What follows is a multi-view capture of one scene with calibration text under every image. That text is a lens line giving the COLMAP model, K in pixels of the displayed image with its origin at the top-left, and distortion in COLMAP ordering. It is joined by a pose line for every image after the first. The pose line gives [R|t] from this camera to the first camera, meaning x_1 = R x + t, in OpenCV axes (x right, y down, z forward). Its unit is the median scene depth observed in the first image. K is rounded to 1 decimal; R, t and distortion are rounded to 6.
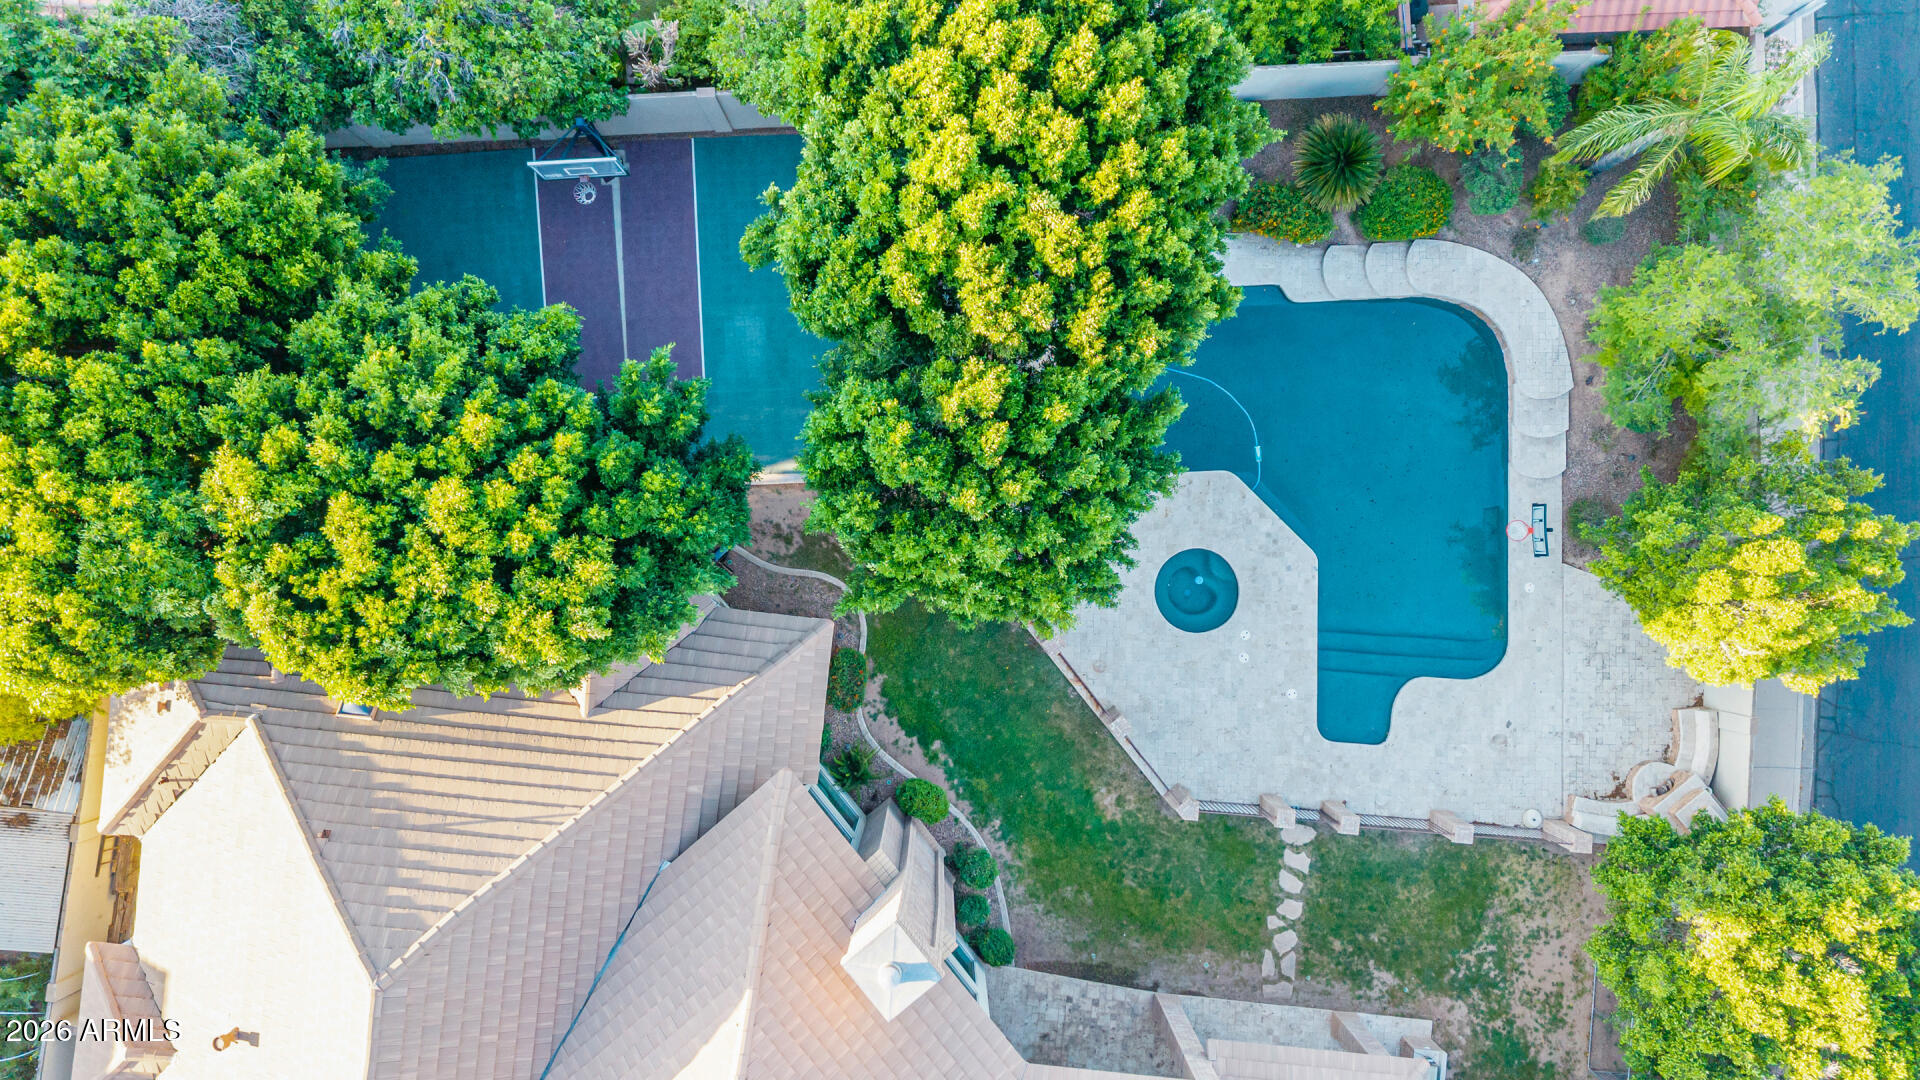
lens RADIAL K [[1404.5, 0, 960.0], [0, 1404.5, 540.0], [0, 0, 1]] dist [0.074922, -0.213092]
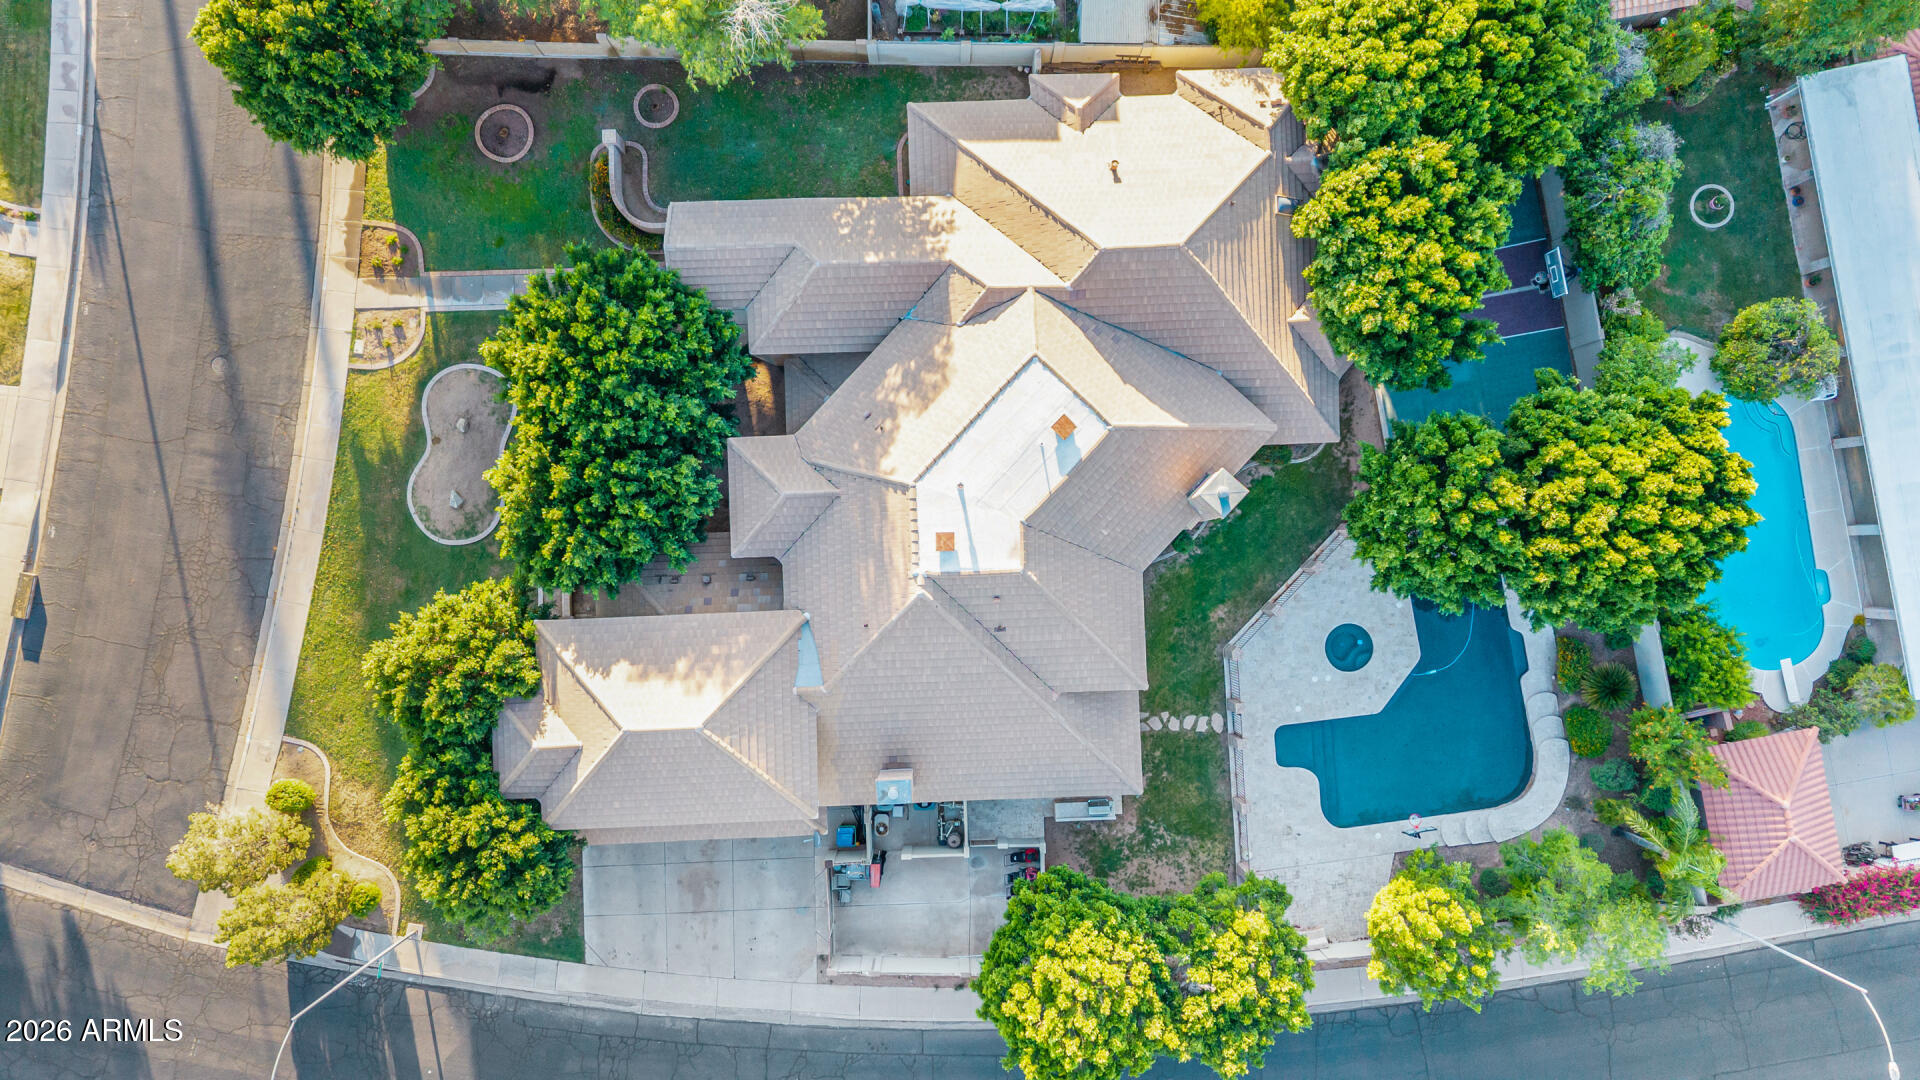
lens RADIAL K [[1299.4, 0, 960.0], [0, 1299.4, 540.0], [0, 0, 1]] dist [-0.001509, -0.164255]
pose [[0.136061, 0.990555, -0.017005, -0.000894], [-0.989561, 0.136707, 0.045618, 0.604288], [0.047512, 0.010620, 0.998814, -0.894899]]
